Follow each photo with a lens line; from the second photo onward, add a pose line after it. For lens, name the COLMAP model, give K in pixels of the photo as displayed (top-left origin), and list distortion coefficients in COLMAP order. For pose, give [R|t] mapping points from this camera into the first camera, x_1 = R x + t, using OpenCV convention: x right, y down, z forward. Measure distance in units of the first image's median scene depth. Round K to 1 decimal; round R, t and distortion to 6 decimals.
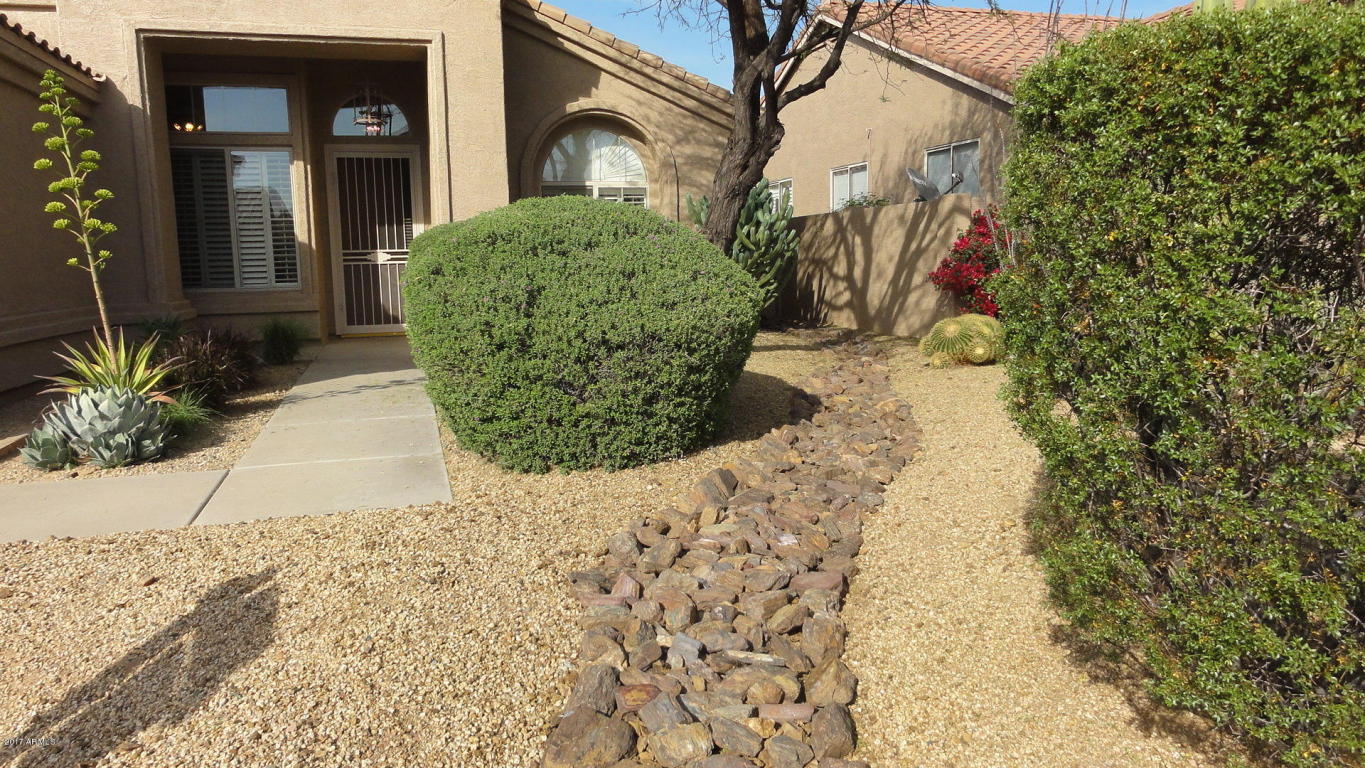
lens RADIAL K [[972.9, 0, 680.4], [0, 972.9, 385.3], [0, 0, 1]] dist [0.006833, 0.004808]
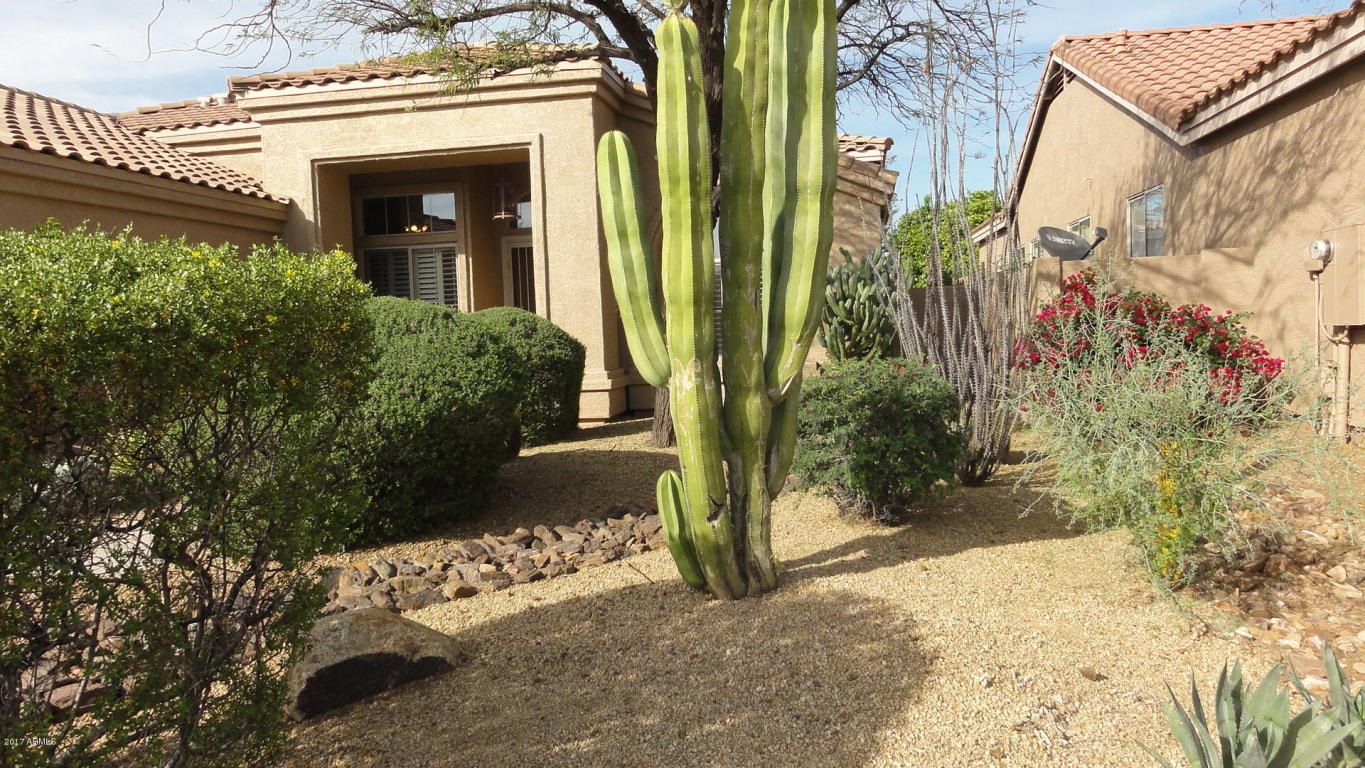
lens RADIAL K [[972.9, 0, 680.4], [0, 972.9, 385.3], [0, 0, 1]] dist [0.006833, 0.004808]
pose [[0.900357, 0.009581, -0.435046, 0.372934], [-0.034397, 0.998196, -0.049204, -0.032772], [0.433790, 0.059265, 0.899063, 0.103250]]
